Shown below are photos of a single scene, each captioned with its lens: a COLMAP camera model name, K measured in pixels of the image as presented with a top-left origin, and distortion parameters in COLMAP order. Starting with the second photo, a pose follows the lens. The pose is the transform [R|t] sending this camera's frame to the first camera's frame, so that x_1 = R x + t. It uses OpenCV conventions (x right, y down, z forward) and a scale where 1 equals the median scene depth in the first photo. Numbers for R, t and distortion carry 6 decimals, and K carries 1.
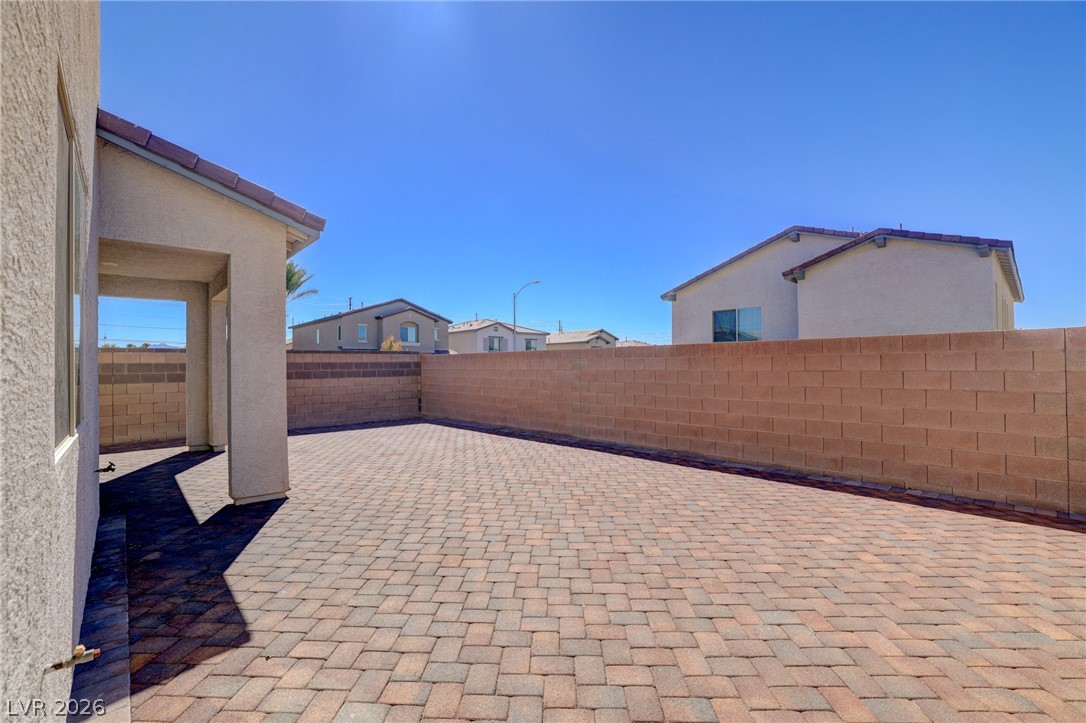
lens RADIAL K [[470.4, 0, 545.5], [0, 470.4, 357.7], [0, 0, 1]] dist [-0.033099, 0.000123]
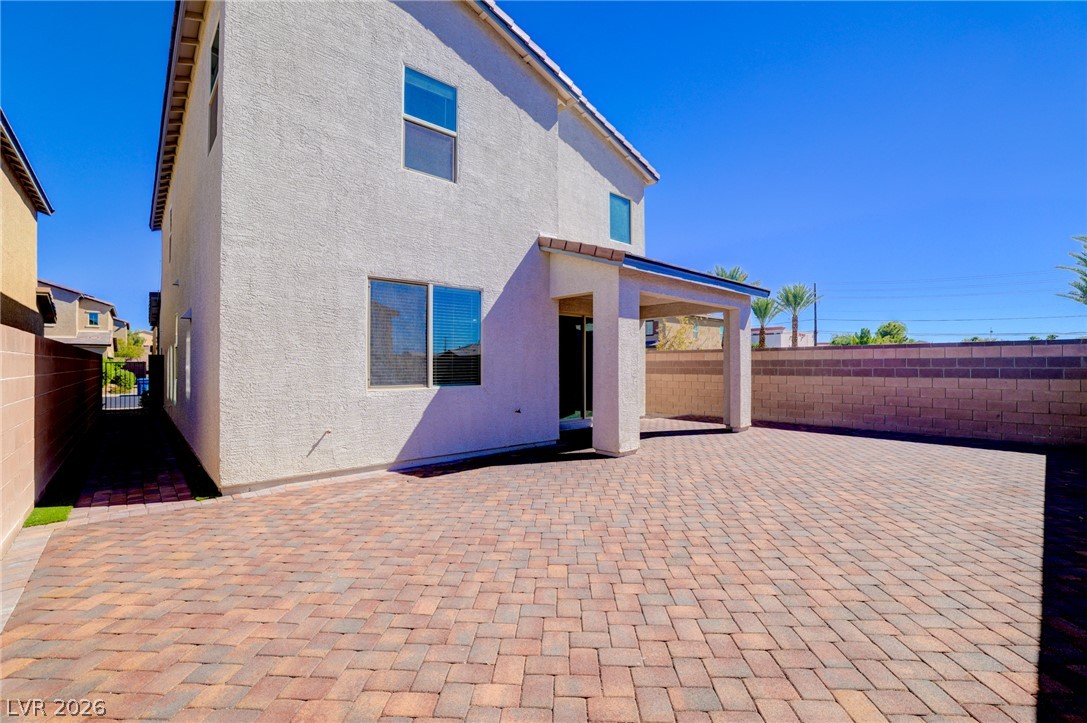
lens RADIAL K [[470.9, 0, 545.0], [0, 470.9, 363.4], [0, 0, 1]] dist [-0.033099, 0.000123]
pose [[-0.017485, 0.008883, -0.999808, 0.364267], [0.017541, 0.999809, 0.008576, 0.000149], [0.999693, -0.017388, -0.017637, 0.338142]]
